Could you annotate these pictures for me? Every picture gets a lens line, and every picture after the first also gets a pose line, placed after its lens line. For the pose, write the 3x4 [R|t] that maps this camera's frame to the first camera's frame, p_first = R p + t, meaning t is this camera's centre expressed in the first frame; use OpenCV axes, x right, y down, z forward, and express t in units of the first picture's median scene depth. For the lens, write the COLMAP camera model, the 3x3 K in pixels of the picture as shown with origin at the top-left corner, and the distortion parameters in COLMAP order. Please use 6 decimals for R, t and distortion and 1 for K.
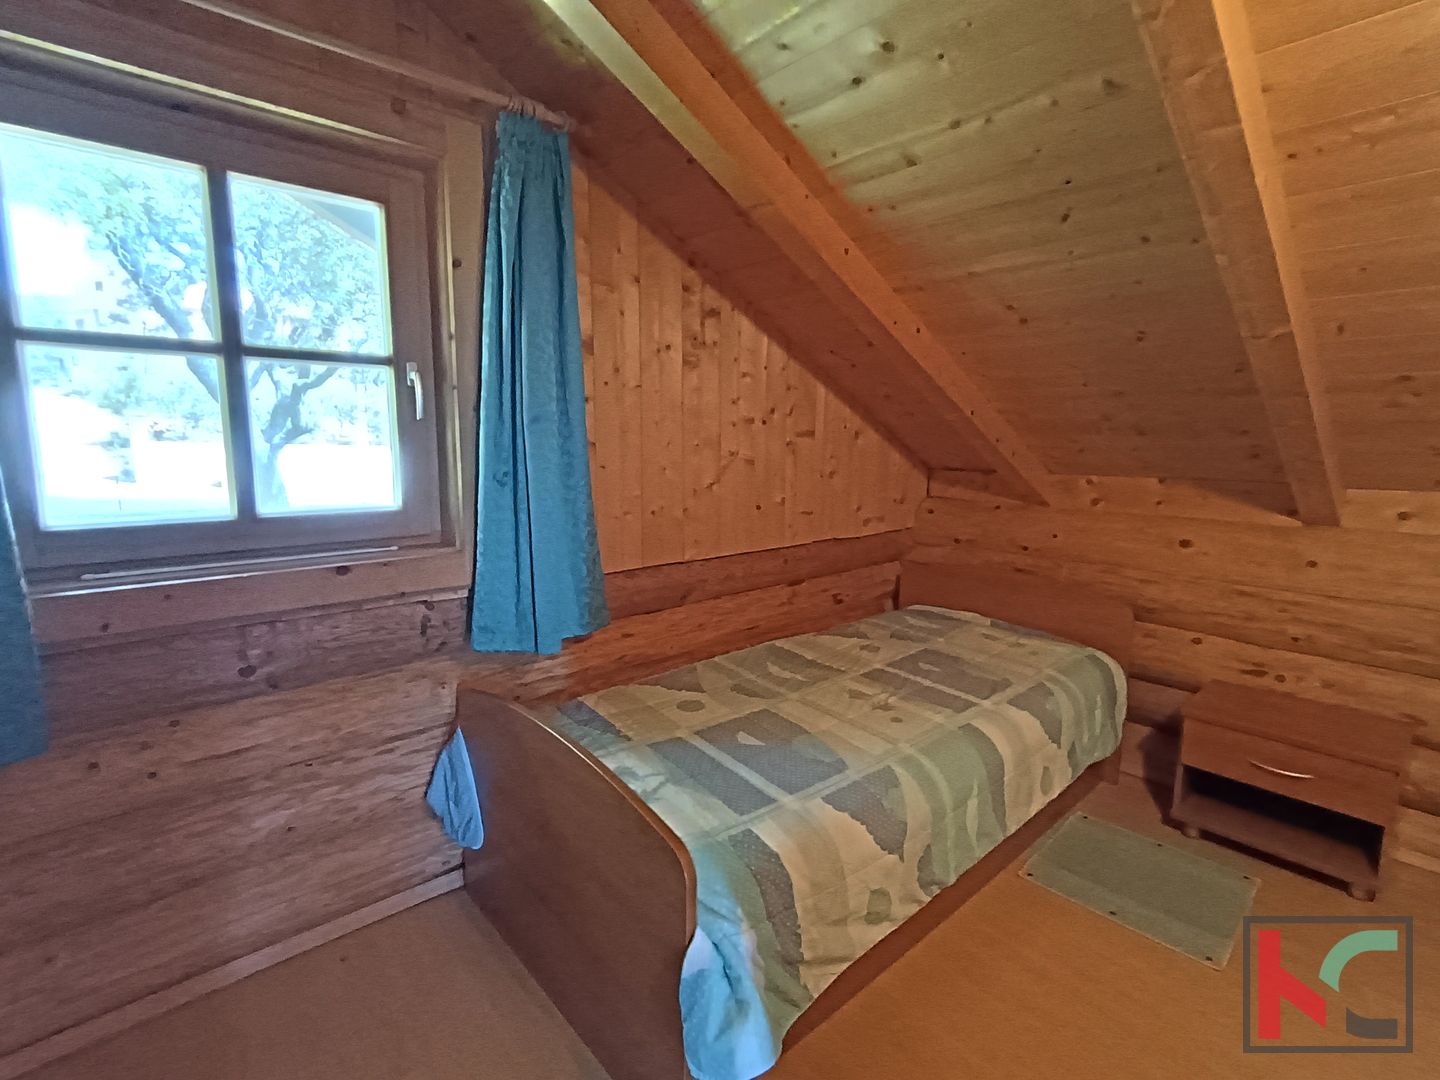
lens RADIAL K [[685.0, 0, 716.1], [0, 685.0, 531.2], [0, 0, 1]] dist [-0.001774, 0.001569]
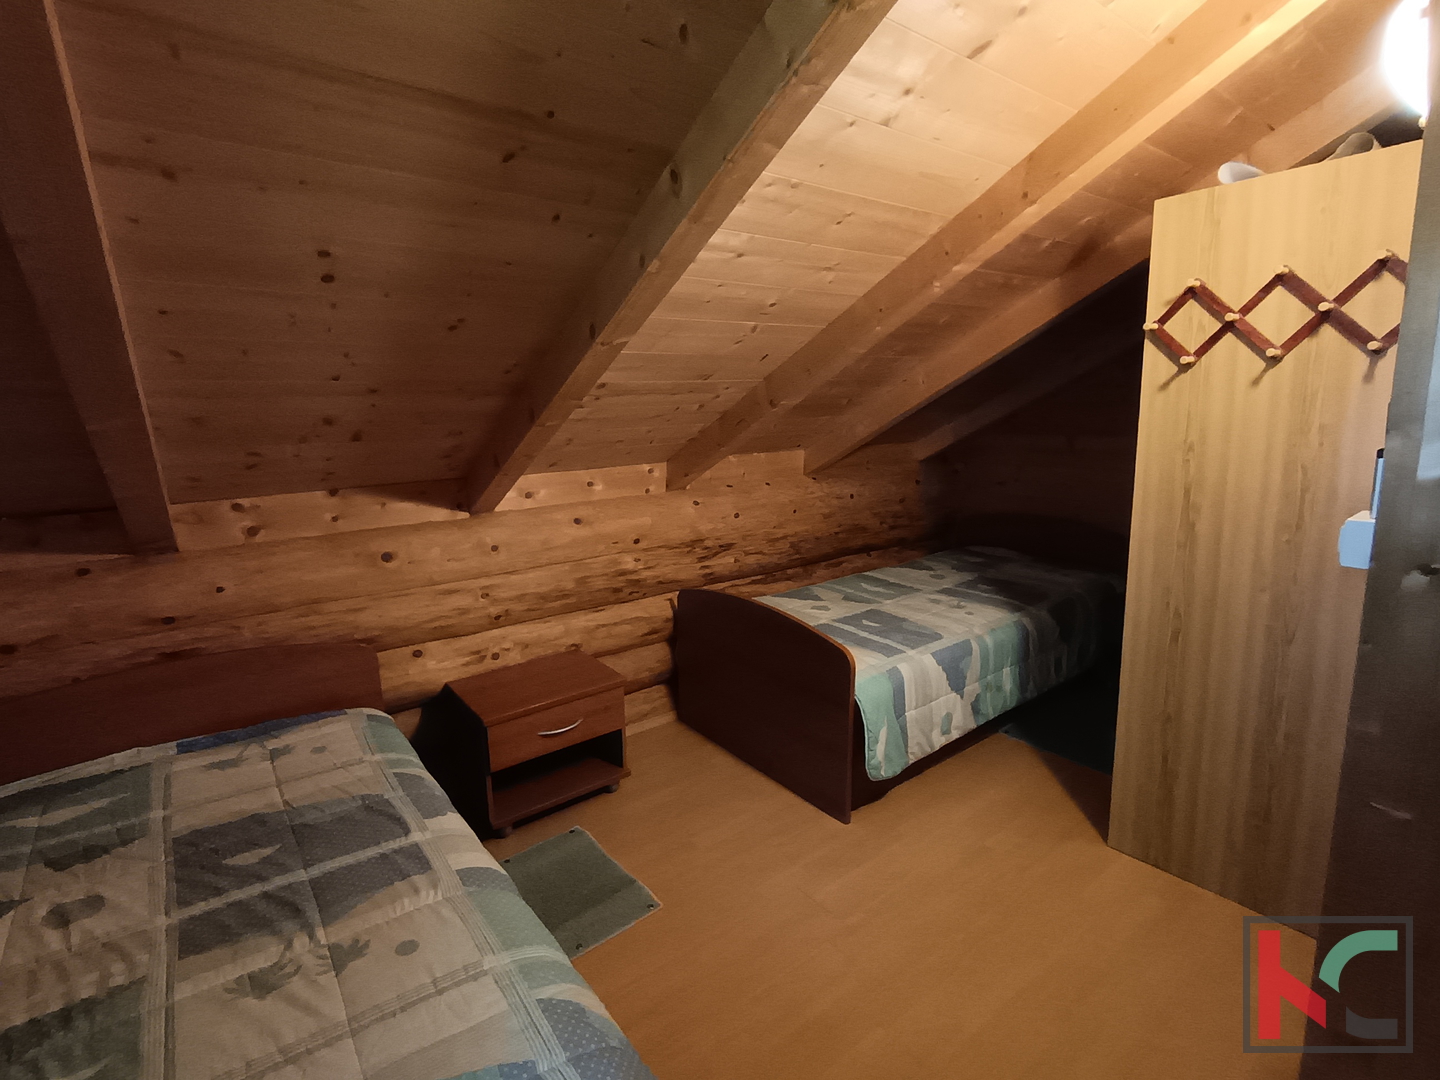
lens RADIAL K [[685.0, 0, 716.1], [0, 685.0, 531.2], [0, 0, 1]] dist [-0.001774, 0.001569]
pose [[0.054971, -0.178899, 0.982331, -0.190477], [0.169539, 0.971205, 0.167385, -0.100447], [-0.983989, 0.157342, 0.083719, 0.526865]]
